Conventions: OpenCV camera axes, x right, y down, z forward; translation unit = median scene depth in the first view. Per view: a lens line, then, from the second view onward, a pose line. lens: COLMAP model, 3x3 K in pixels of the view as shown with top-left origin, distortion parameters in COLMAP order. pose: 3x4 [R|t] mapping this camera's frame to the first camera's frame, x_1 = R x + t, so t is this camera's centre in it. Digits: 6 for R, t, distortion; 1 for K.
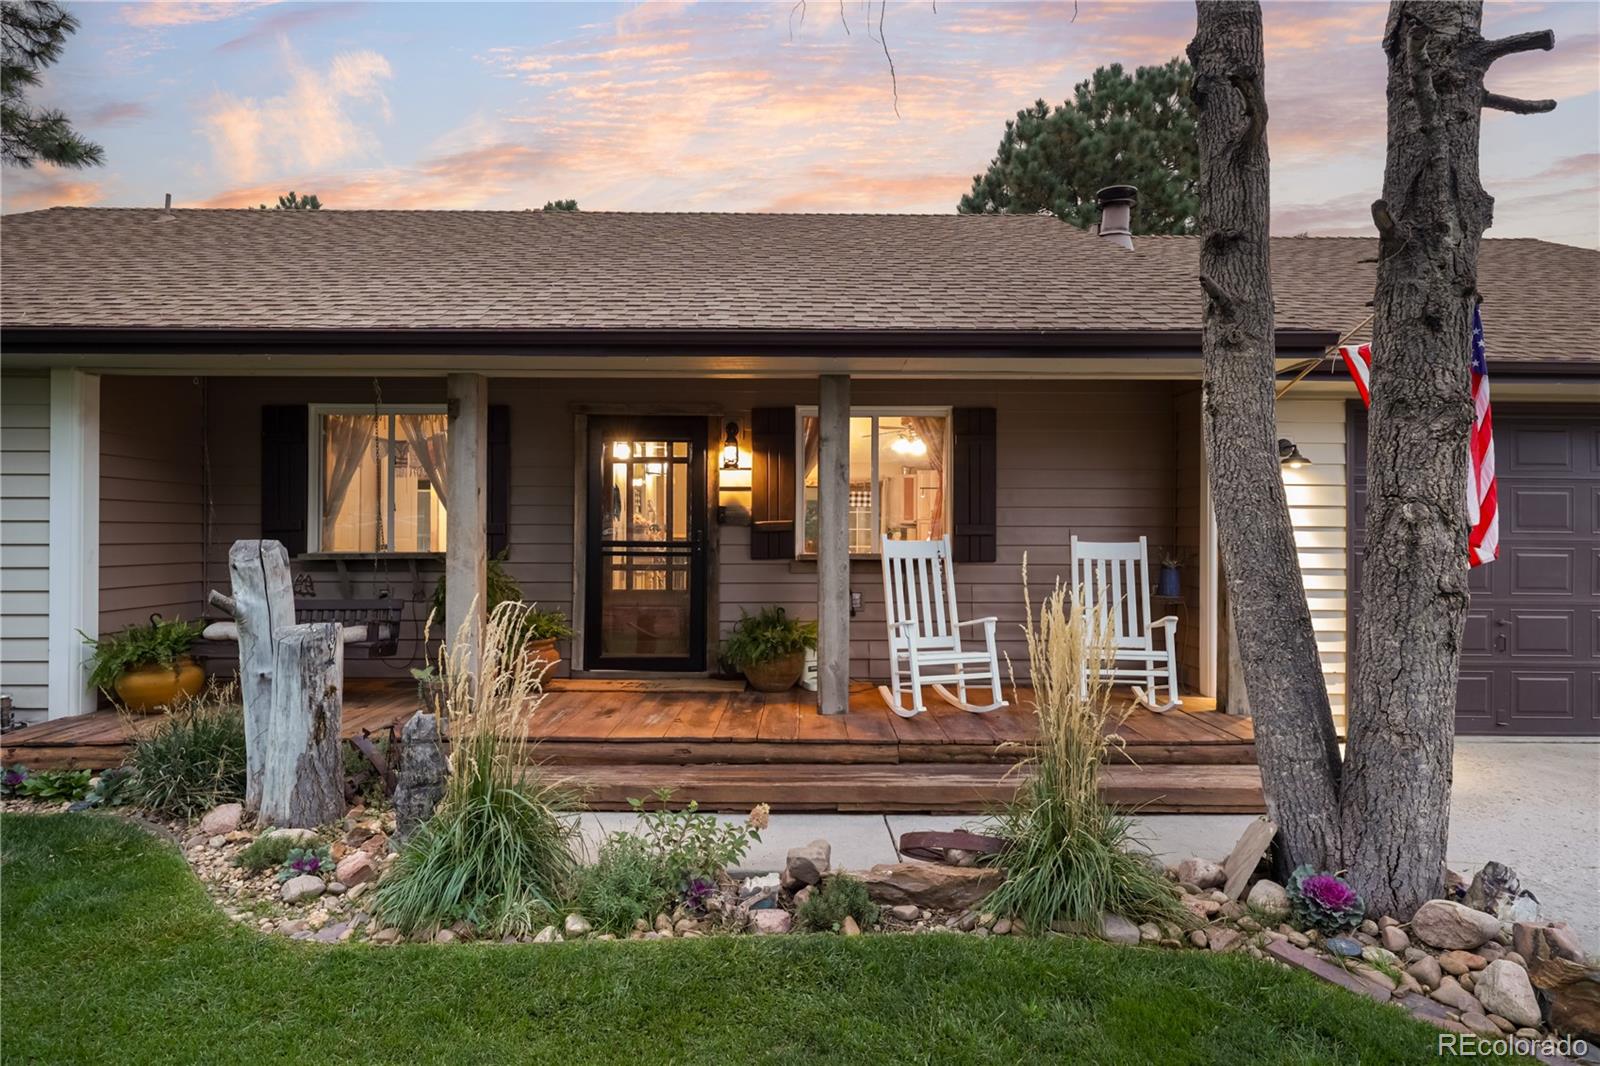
lens RADIAL K [[848.1, 0, 800.0], [0, 848.1, 533.0], [0, 0, 1]] dist [0.001260, 0.000056]
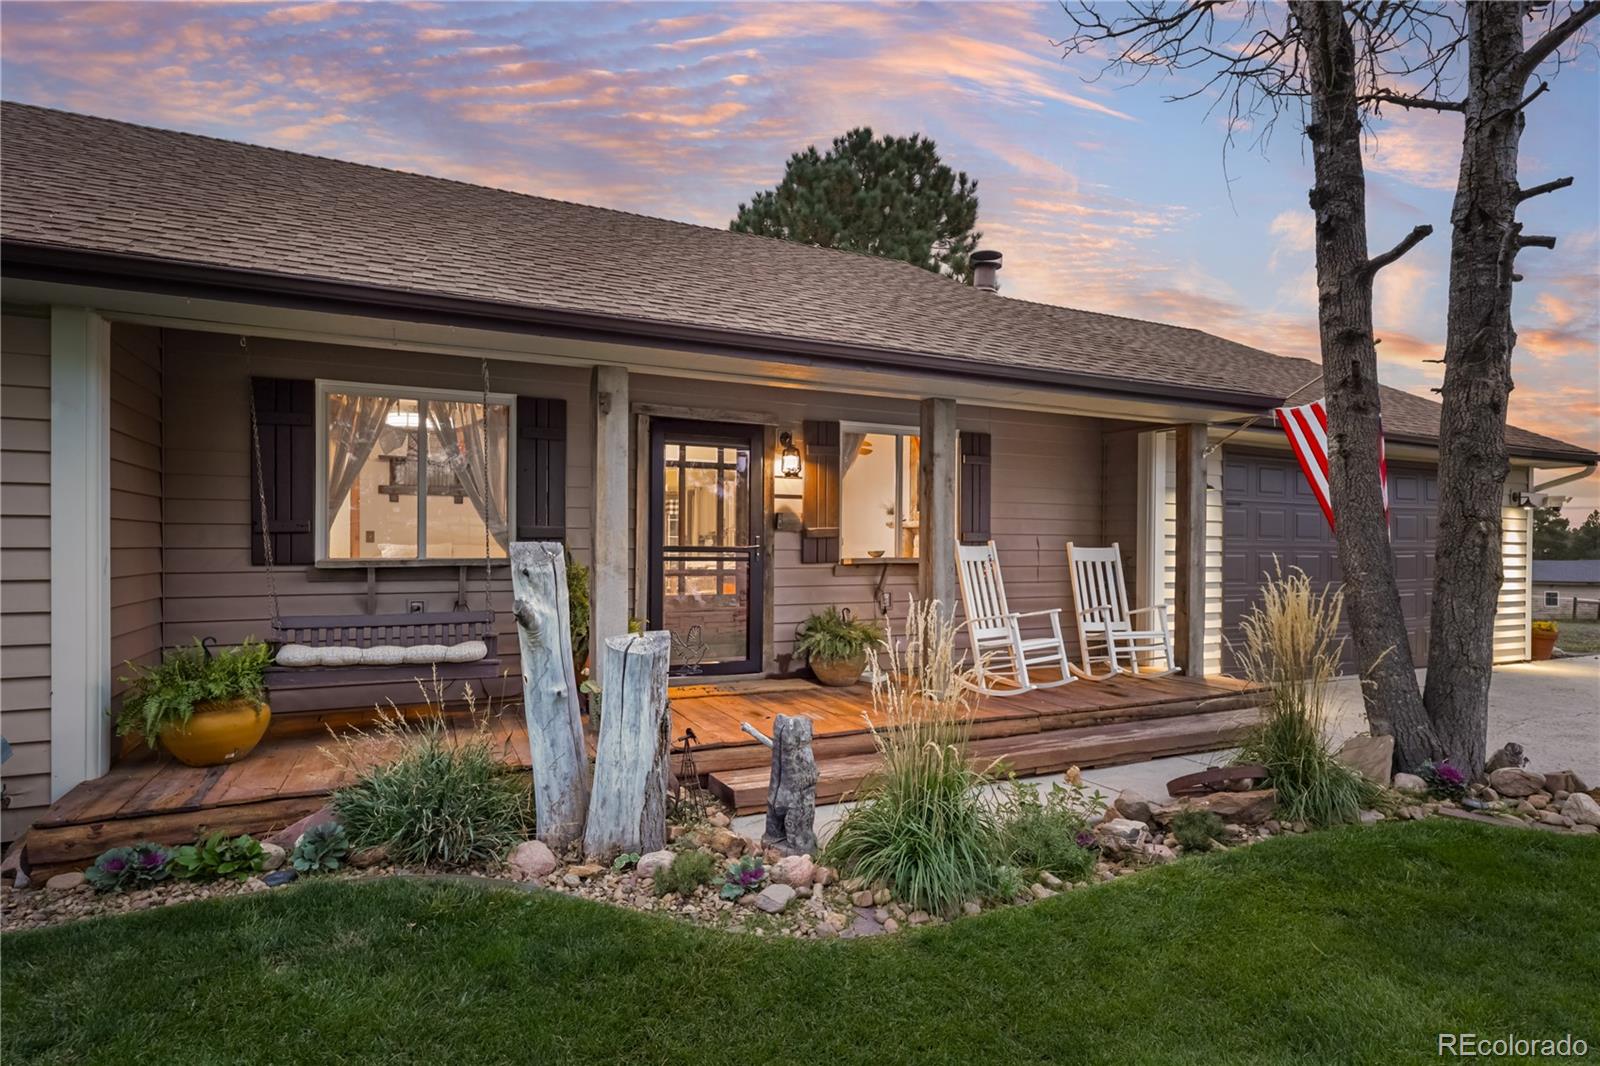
lens RADIAL K [[833.5, 0, 800.6], [0, 833.5, 551.3], [0, 0, 1]] dist [0.004206, -0.000406]
pose [[0.904111, -0.000393, 0.427298, -0.596836], [-0.004560, 0.999934, 0.010569, 0.005544], [-0.427274, -0.011504, 0.904049, 0.075457]]
